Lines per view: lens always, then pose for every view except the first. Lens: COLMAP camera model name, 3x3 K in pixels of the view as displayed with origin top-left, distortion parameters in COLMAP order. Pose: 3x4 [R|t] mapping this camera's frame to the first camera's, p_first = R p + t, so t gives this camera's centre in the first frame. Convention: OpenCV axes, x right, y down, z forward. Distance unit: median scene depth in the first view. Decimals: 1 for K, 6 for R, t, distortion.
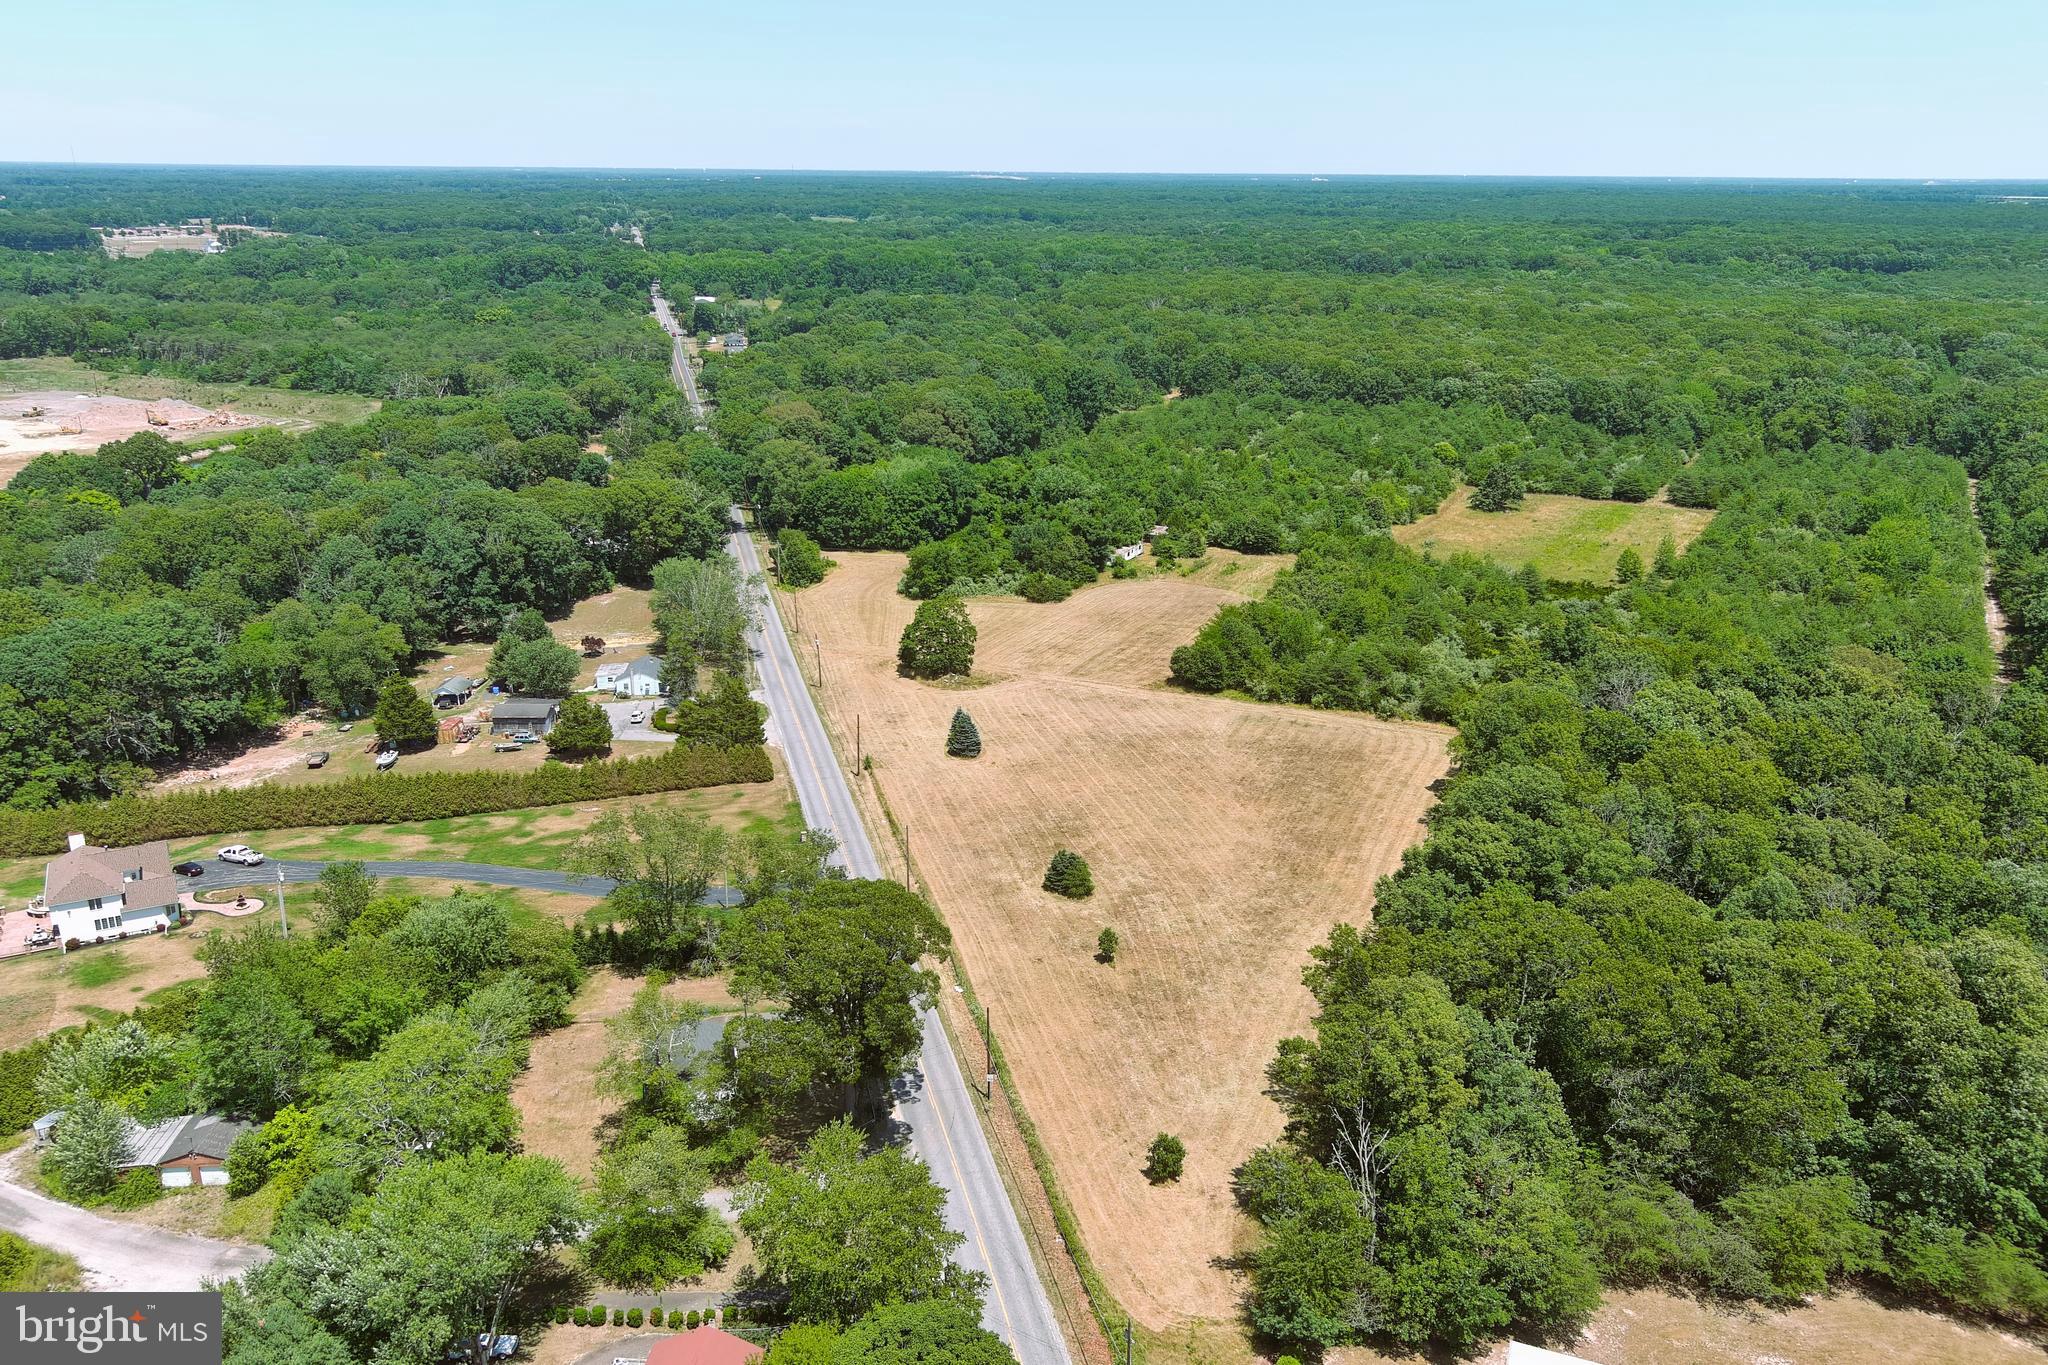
lens RADIAL K [[1591.6, 0, 1023.2], [0, 1591.6, 684.3], [0, 0, 1]] dist [0.032020, -0.024543]
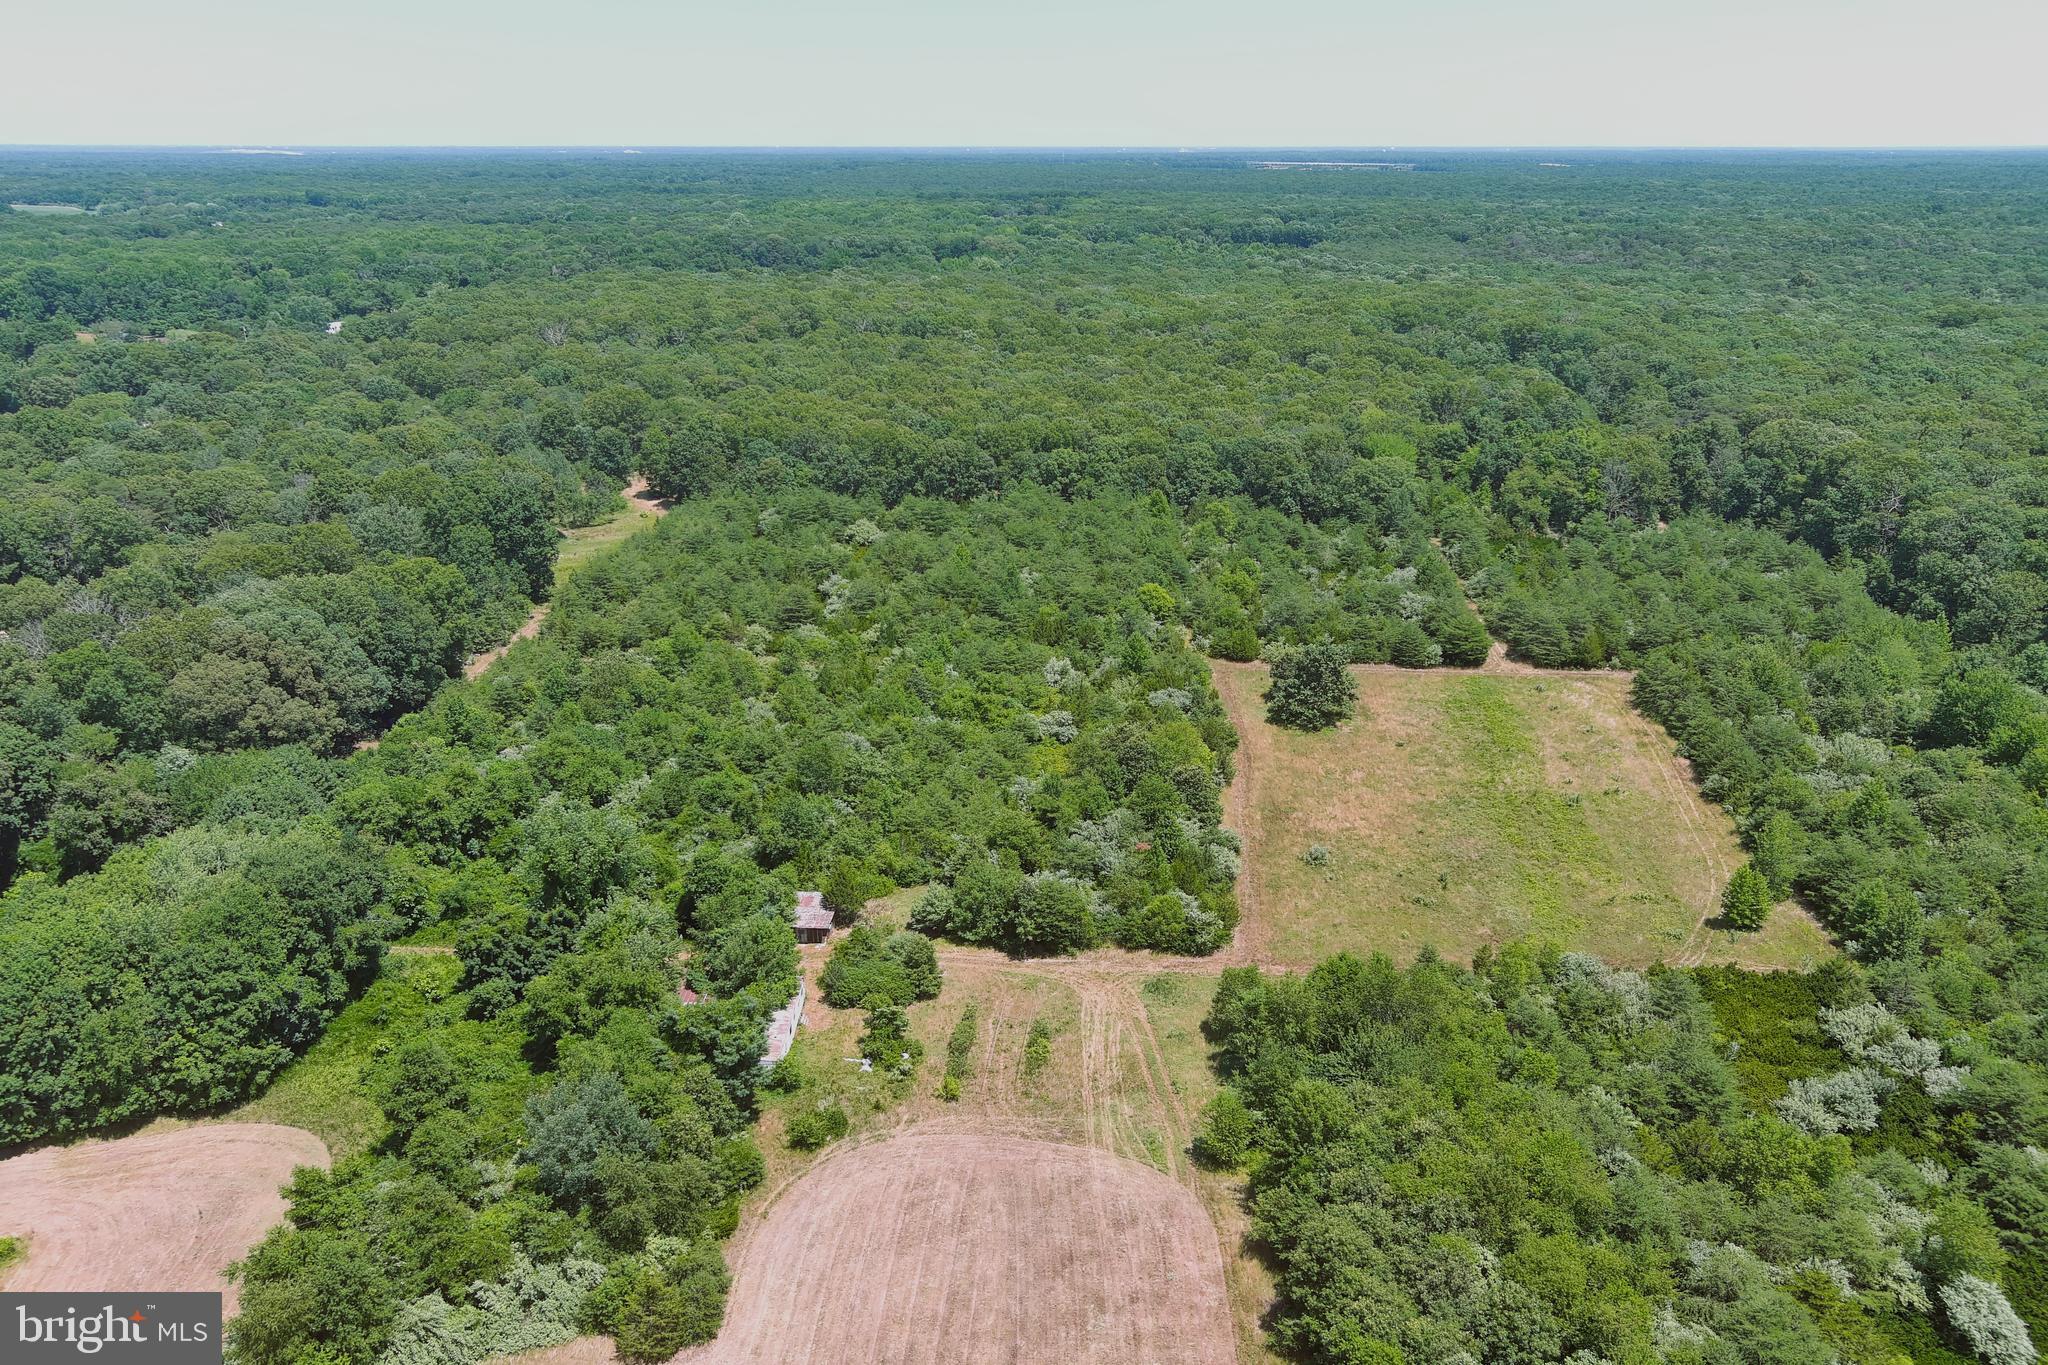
lens RADIAL K [[1591.6, 0, 1026.7], [0, 1591.6, 670.9], [0, 0, 1]] dist [0.032020, -0.024543]
pose [[0.917332, -0.134349, 0.374771, -0.015916], [0.131213, 0.990771, 0.034001, -0.117792], [-0.375880, 0.017984, 0.926494, 0.357604]]
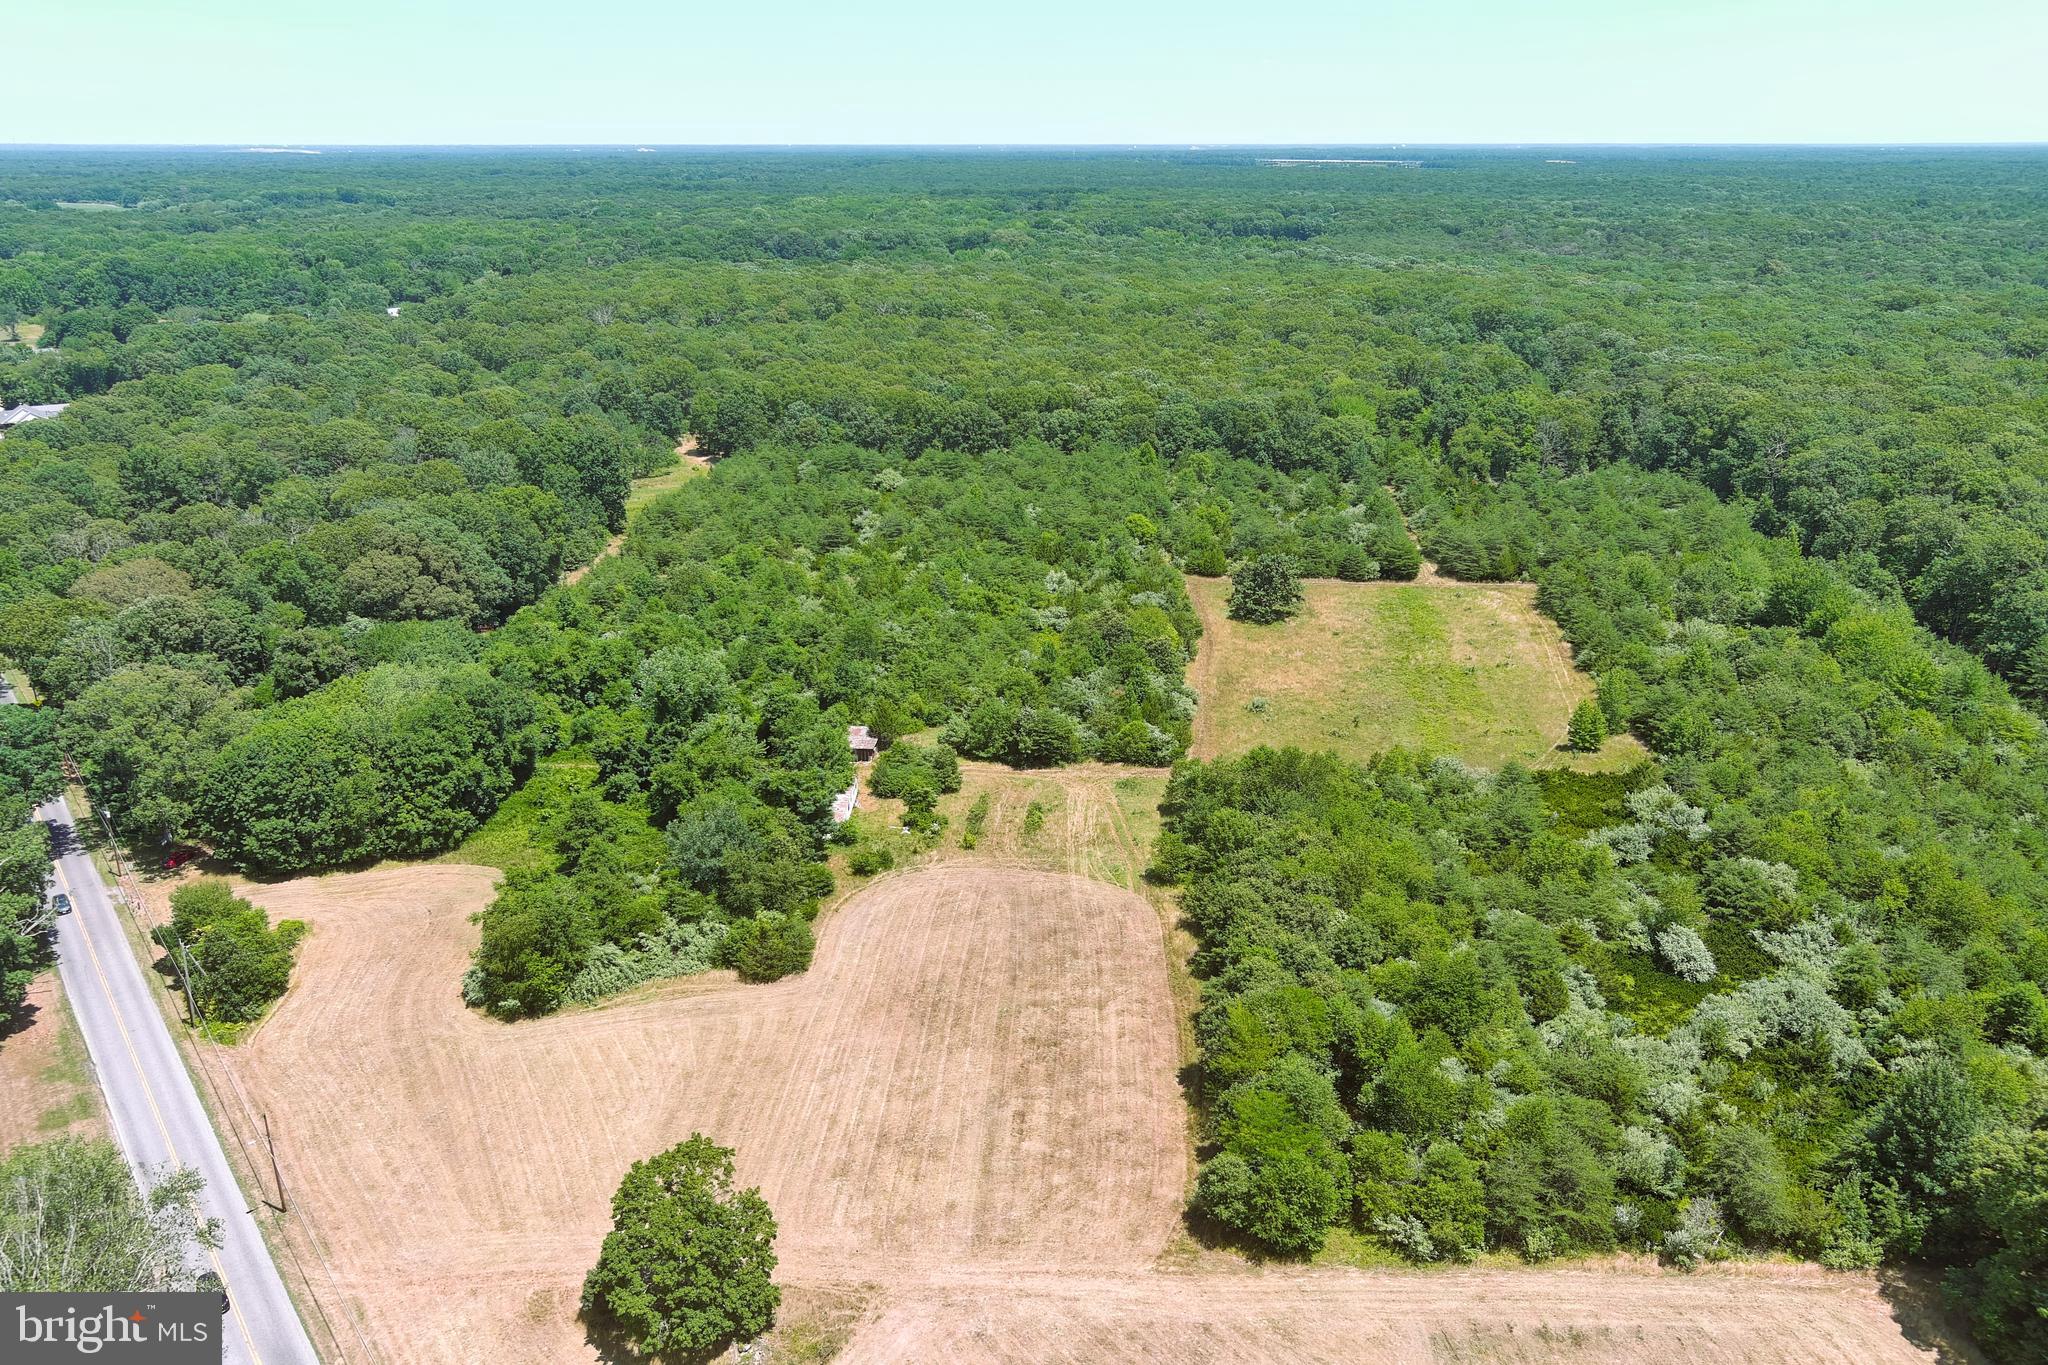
lens RADIAL K [[1591.6, 0, 1026.7], [0, 1591.6, 672.7], [0, 0, 1]] dist [0.032020, -0.024543]
pose [[0.920012, -0.134331, 0.368148, -0.051461], [0.130606, 0.990811, 0.035140, -0.090231], [-0.369485, 0.015753, 0.929103, 0.273327]]
